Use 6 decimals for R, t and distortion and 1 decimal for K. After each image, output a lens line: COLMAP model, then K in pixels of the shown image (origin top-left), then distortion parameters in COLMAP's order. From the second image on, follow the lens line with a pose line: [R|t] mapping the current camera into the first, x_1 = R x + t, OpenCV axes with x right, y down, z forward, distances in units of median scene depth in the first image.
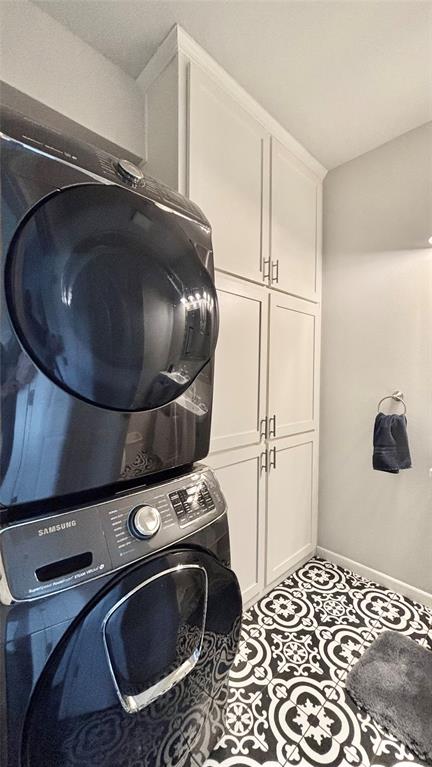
lens RADIAL K [[306.1, 0, 215.6], [0, 306.1, 384.8], [0, 0, 1]] dist [-0.001082, -0.000932]
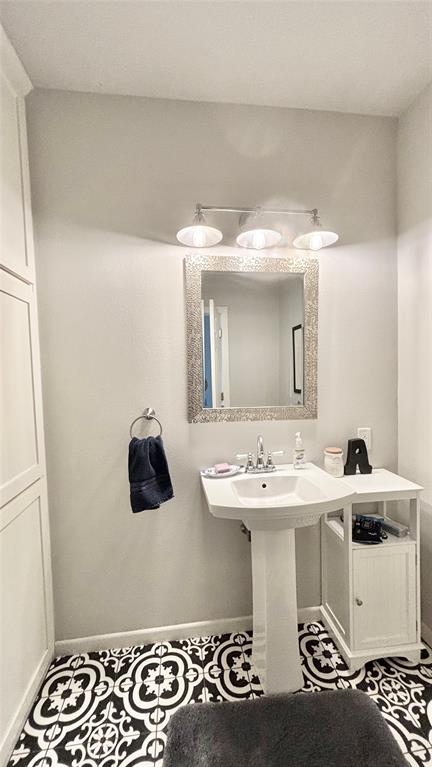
lens RADIAL K [[306.1, 0, 215.1], [0, 306.1, 384.0], [0, 0, 1]] dist [-0.001082, -0.000932]
pose [[0.596739, -0.058495, 0.800301, 0.040601], [0.065189, 0.997577, 0.024306, -0.051183], [-0.799783, 0.037666, 0.599106, 0.349499]]
